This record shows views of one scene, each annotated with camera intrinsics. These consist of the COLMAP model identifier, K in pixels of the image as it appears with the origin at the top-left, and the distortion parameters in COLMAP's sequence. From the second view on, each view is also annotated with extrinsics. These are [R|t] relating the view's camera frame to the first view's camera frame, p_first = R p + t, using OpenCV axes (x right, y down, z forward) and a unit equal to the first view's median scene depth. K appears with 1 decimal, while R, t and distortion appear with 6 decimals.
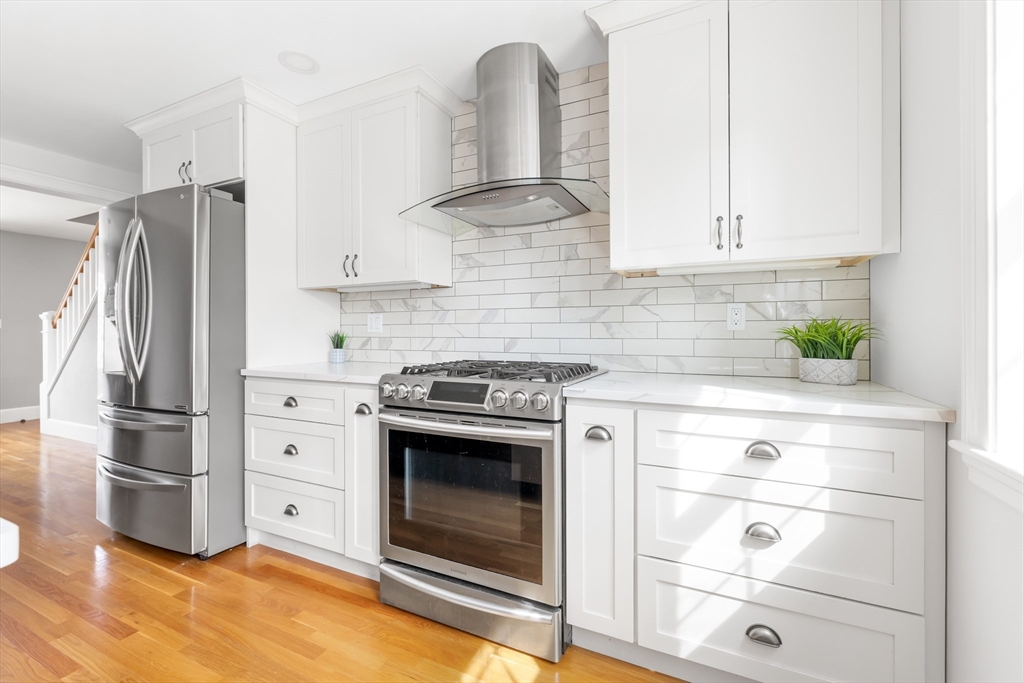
lens RADIAL K [[432.5, 0, 511.8], [0, 432.5, 326.3], [0, 0, 1]] dist [0.001687, 0.000164]
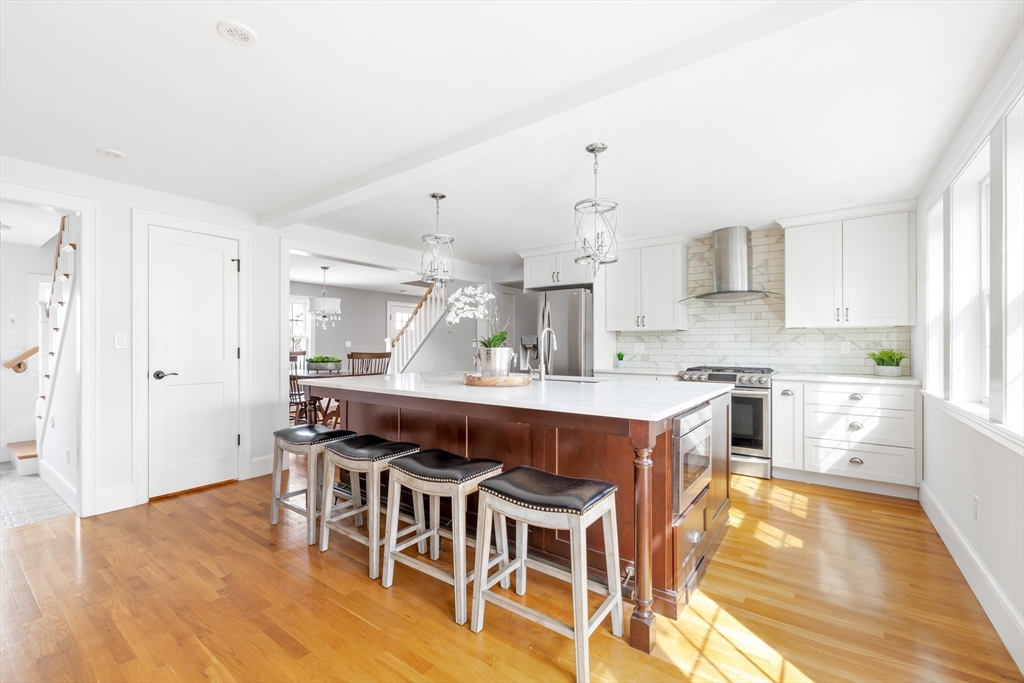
lens RADIAL K [[432.5, 0, 504.7], [0, 432.5, 343.2], [0, 0, 1]] dist [0.001687, 0.000164]
pose [[0.981425, 0.001540, -0.191841, -0.855132], [-0.000038, 0.999969, 0.007832, -0.067771], [0.191847, -0.007680, 0.981395, -1.677327]]
